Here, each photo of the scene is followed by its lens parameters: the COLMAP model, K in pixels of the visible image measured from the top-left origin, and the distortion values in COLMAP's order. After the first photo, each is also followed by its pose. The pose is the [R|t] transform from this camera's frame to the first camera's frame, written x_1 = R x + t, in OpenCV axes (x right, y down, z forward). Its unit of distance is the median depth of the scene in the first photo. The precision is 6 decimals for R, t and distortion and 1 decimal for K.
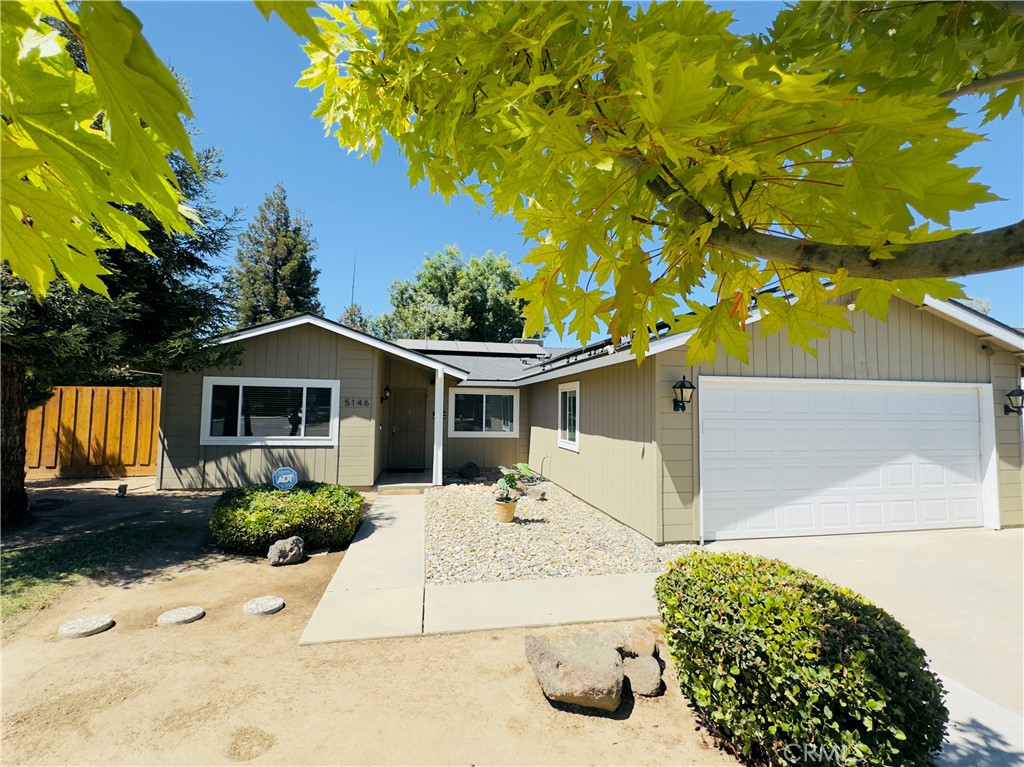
lens RADIAL K [[448.2, 0, 511.0], [0, 448.2, 383.0], [0, 0, 1]] dist [0.000325, 0.000157]
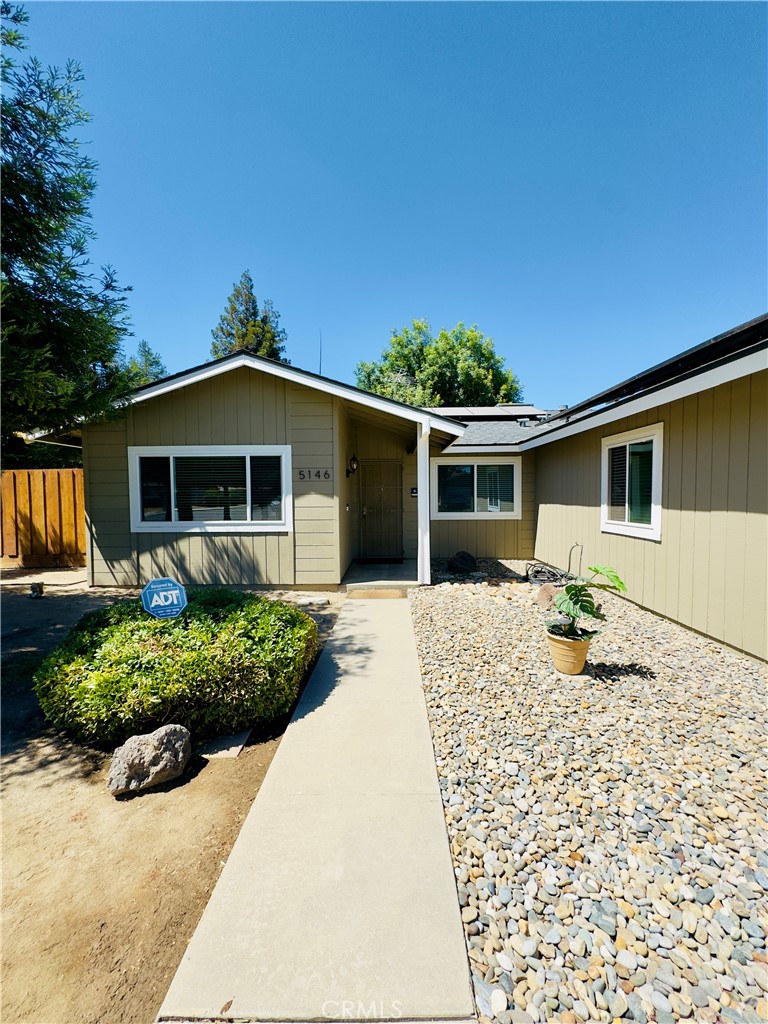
lens RADIAL K [[410.6, 0, 387.7], [0, 410.6, 512.1], [0, 0, 1]] dist [0.000766, 0.000109]
pose [[0.979563, -0.015586, -0.200535, -0.094310], [0.035256, 0.994863, 0.094896, 0.048275], [0.198026, -0.100026, 0.975080, 0.376371]]
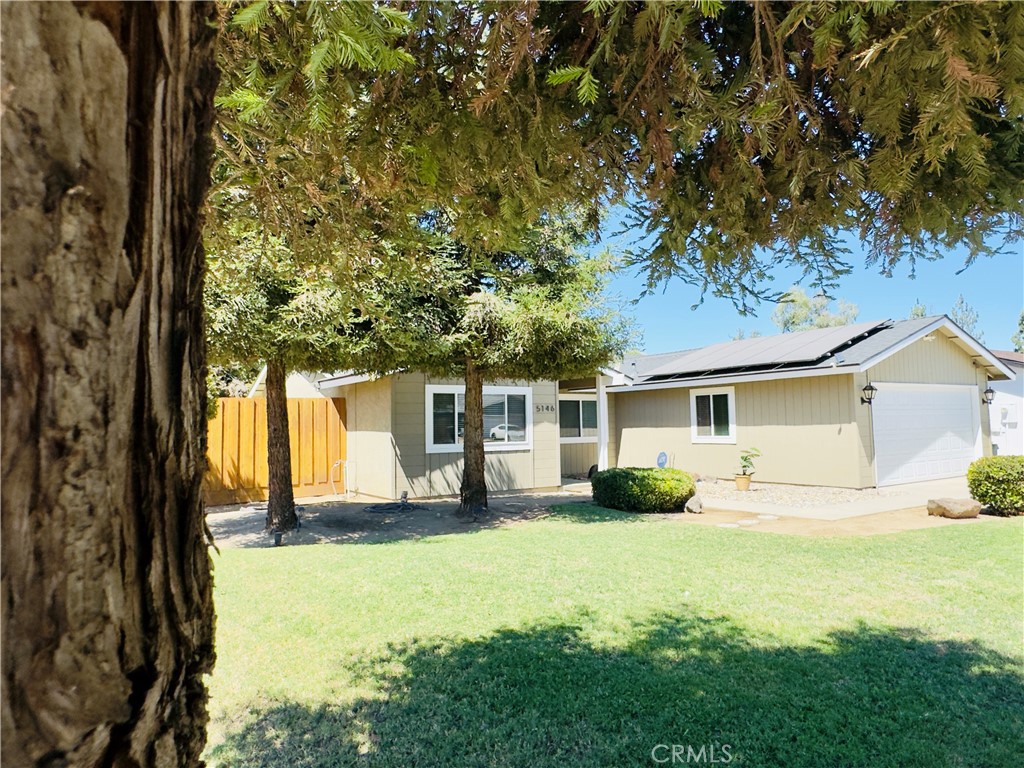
lens RADIAL K [[654.9, 0, 510.0], [0, 654.9, 381.7], [0, 0, 1]] dist [0.001606, -0.000489]
pose [[0.925845, -0.007370, 0.377833, -1.073482], [0.010368, 0.999929, -0.005901, -0.011780], [-0.377762, 0.009381, 0.925855, -0.429190]]
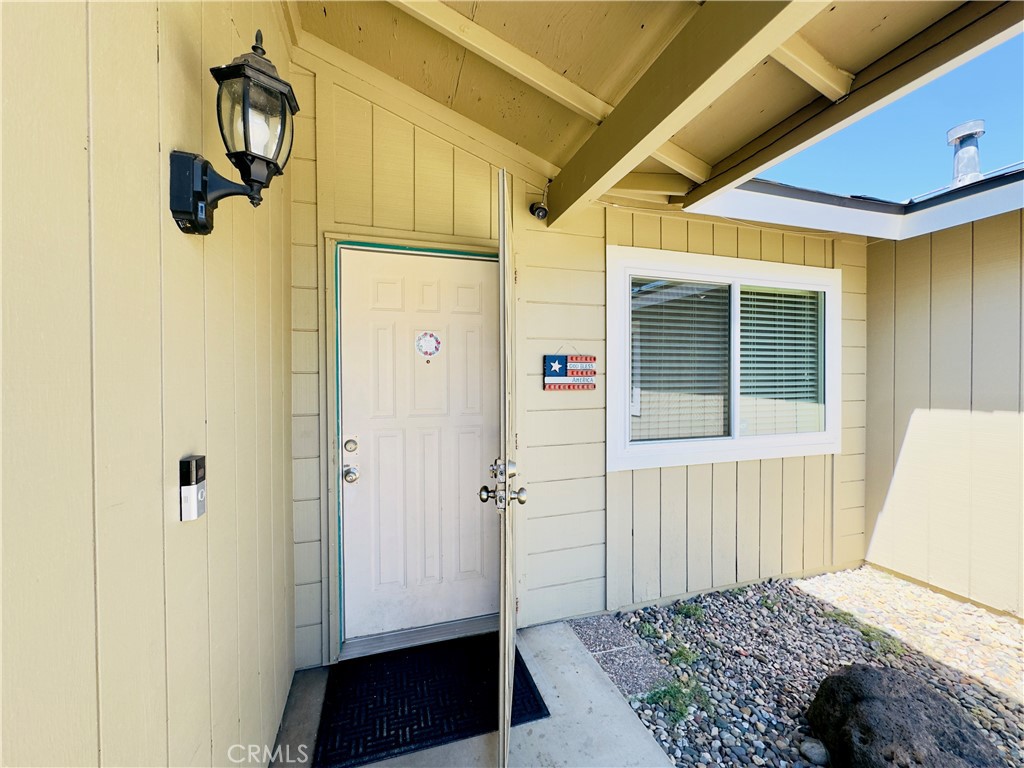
lens RADIAL K [[410.6, 0, 512.0], [0, 410.6, 384.0], [0, 0, 1]] dist [0.000766, 0.000109]
pose [[0.993470, -0.020357, 0.112267, -0.287467], [0.012295, 0.997326, 0.072041, 0.086581], [-0.113433, -0.070190, 0.991063, 1.112196]]
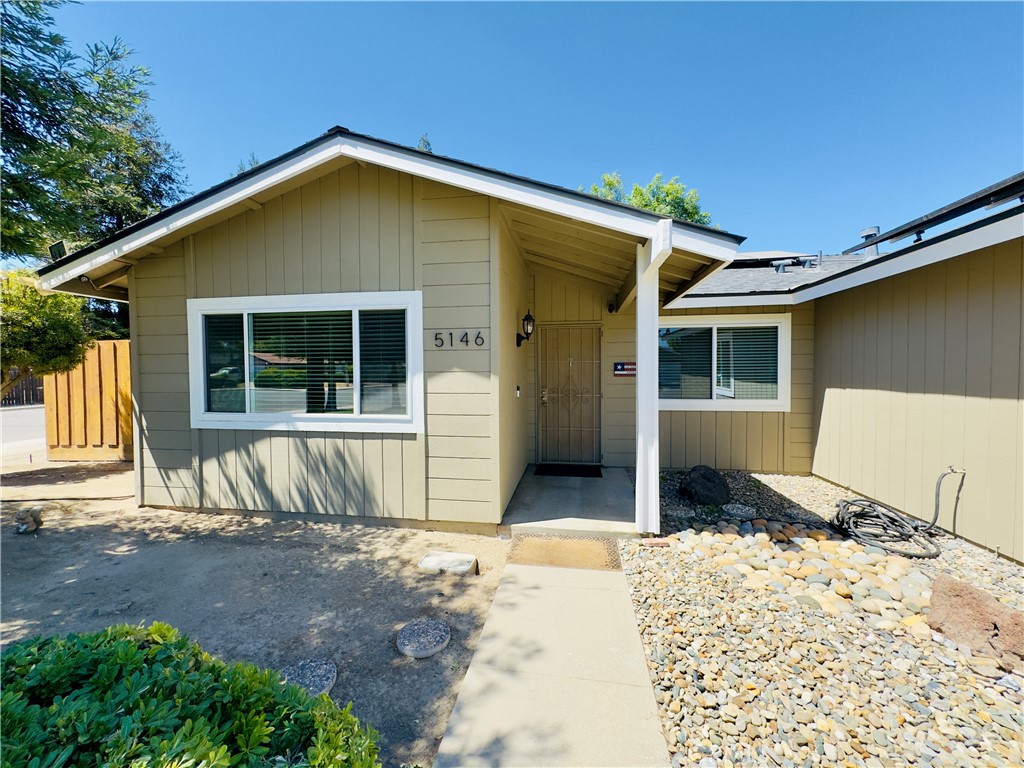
lens RADIAL K [[410.6, 0, 512.0], [0, 410.6, 384.0], [0, 0, 1]] dist [0.000766, 0.000109]
pose [[0.940978, -0.010241, -0.338311, -0.167269], [0.039397, 0.996062, 0.079428, 0.061620], [0.336166, -0.088068, 0.937676, 0.674176]]
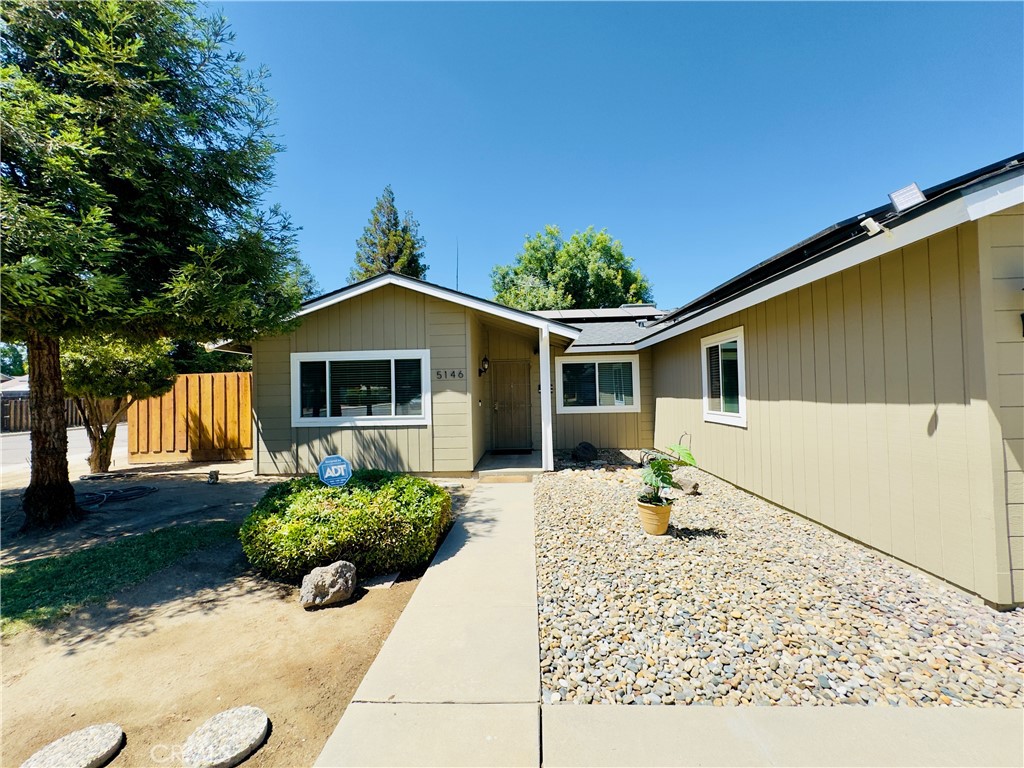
lens RADIAL K [[410.6, 0, 512.0], [0, 410.6, 384.0], [0, 0, 1]] dist [0.000766, 0.000109]
pose [[0.971940, -0.042520, -0.231355, -0.051962], [0.051393, 0.998151, 0.032461, 0.045357], [0.229547, -0.043441, 0.972328, 0.284370]]
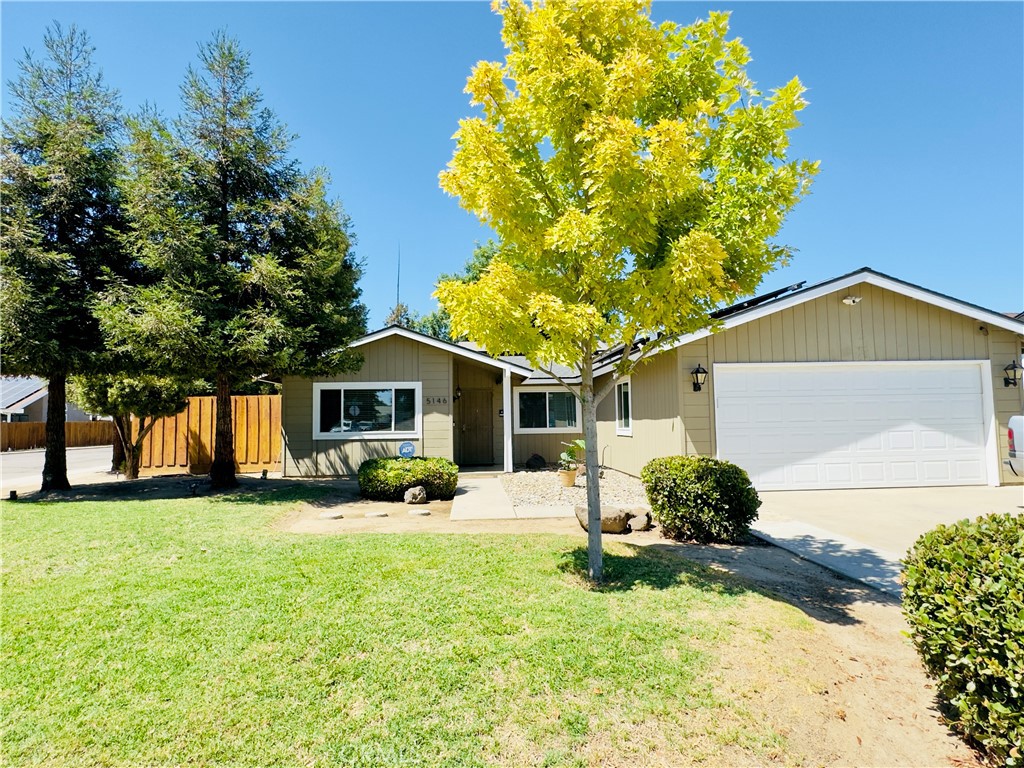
lens RADIAL K [[579.8, 0, 508.3], [0, 579.8, 386.2], [0, 0, 1]] dist [-0.002196, 0.000898]
pose [[0.991492, -0.037979, -0.124505, 0.026259], [0.037316, 0.999274, -0.007657, 0.026315], [0.124706, 0.002946, 0.992189, -0.479868]]
